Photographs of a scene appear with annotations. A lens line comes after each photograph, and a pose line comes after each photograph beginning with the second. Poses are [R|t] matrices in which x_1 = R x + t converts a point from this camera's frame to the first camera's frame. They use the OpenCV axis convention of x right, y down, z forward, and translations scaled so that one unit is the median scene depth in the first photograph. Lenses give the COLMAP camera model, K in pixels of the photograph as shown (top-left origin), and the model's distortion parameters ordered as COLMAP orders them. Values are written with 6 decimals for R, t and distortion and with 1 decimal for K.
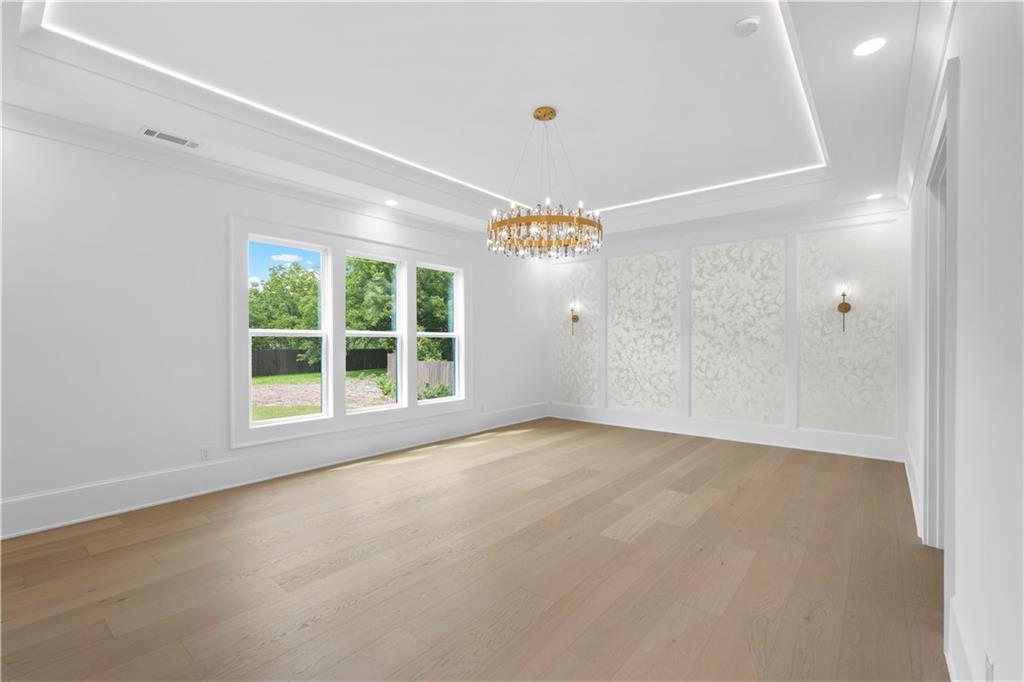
lens RADIAL K [[443.6, 0, 510.9], [0, 443.6, 341.1], [0, 0, 1]] dist [-0.008940, 0.004153]
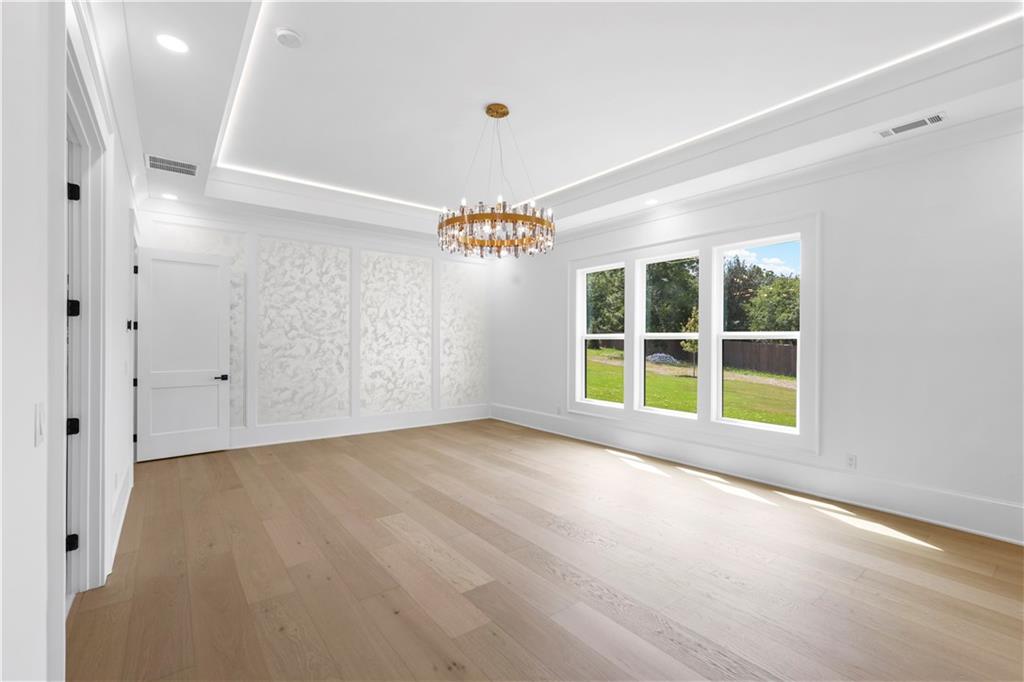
lens RADIAL K [[443.6, 0, 513.9], [0, 443.6, 342.0], [0, 0, 1]] dist [-0.008940, 0.004153]
pose [[-0.211941, -0.002575, -0.977279, 1.030557], [-0.004454, 0.999989, -0.001669, 0.000780], [0.977272, 0.003999, -0.211951, 1.252354]]
